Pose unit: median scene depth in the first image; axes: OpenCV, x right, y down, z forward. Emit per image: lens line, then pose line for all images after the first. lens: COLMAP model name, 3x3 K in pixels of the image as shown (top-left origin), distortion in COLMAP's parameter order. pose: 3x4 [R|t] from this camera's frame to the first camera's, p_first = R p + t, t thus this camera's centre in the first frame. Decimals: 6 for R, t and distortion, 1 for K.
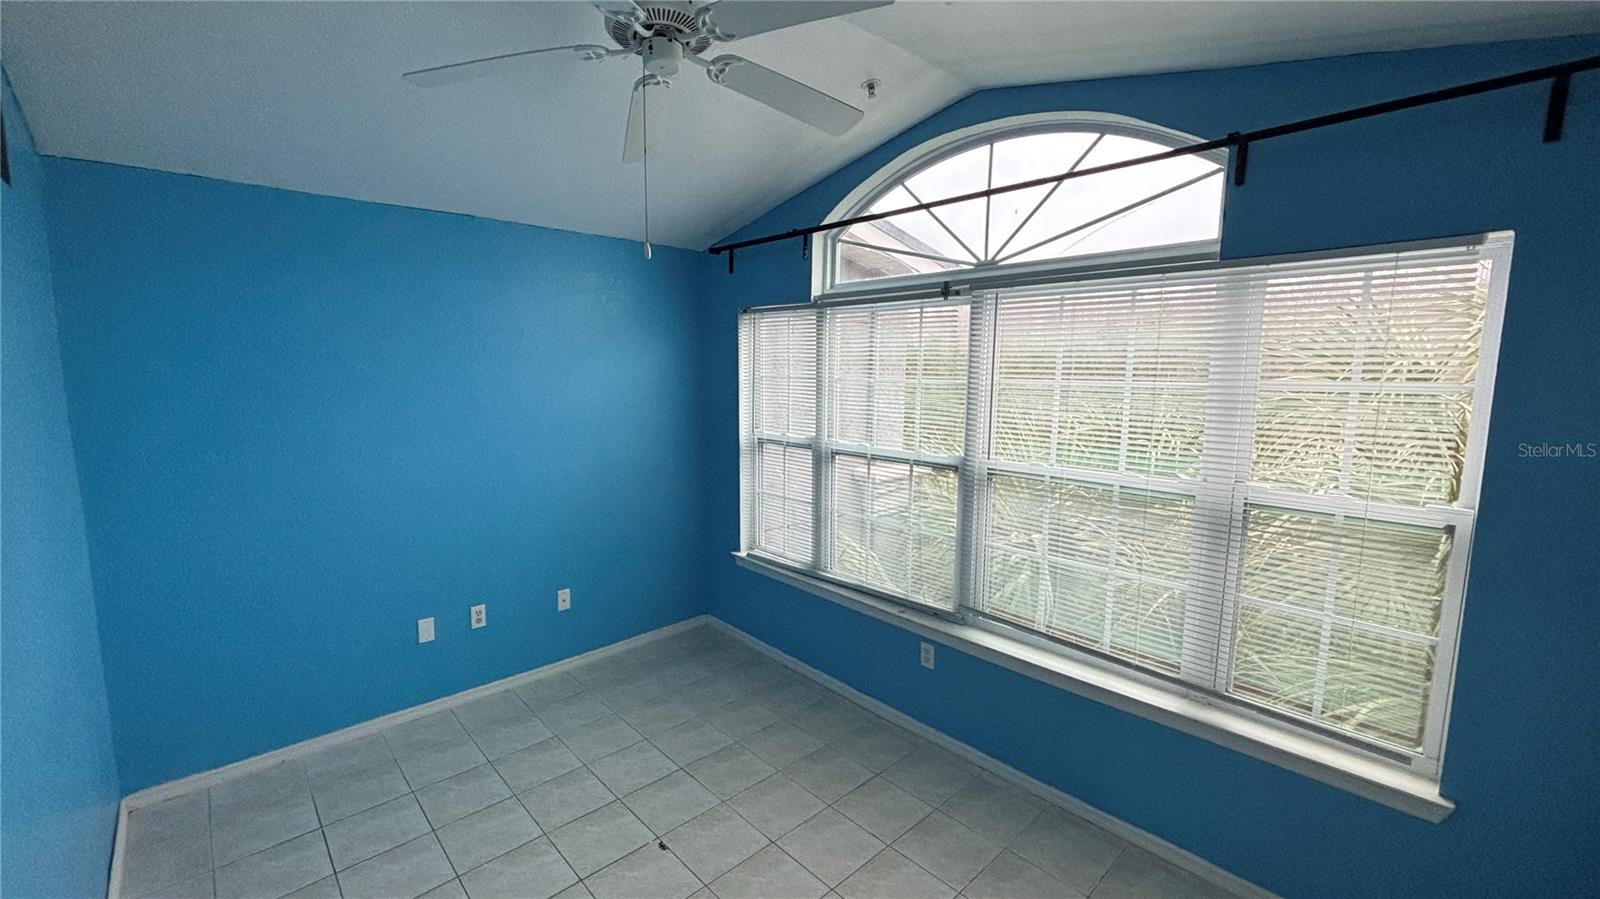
lens RADIAL K [[645.6, 0, 797.8], [0, 645.6, 447.2], [0, 0, 1]] dist [-0.000291, -0.000175]
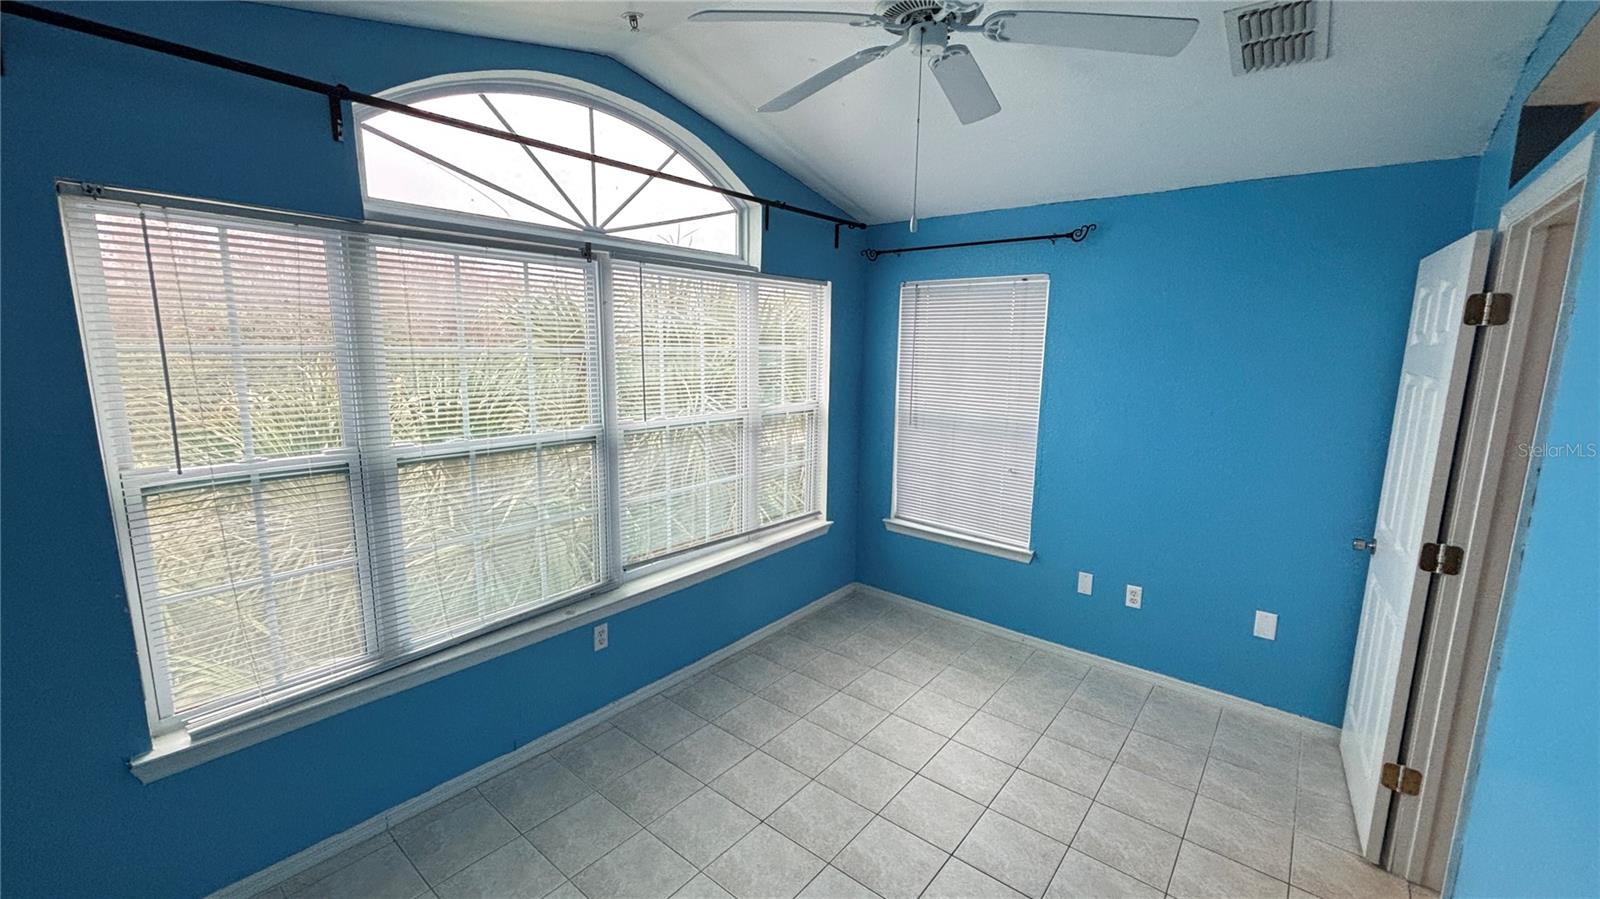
lens RADIAL K [[645.6, 0, 797.8], [0, 645.6, 447.2], [0, 0, 1]] dist [-0.000291, -0.000175]
pose [[-0.130299, -0.173994, 0.976088, -0.776780], [0.106221, 0.976365, 0.188223, -0.110064], [-0.985768, 0.128206, -0.108738, 0.834779]]
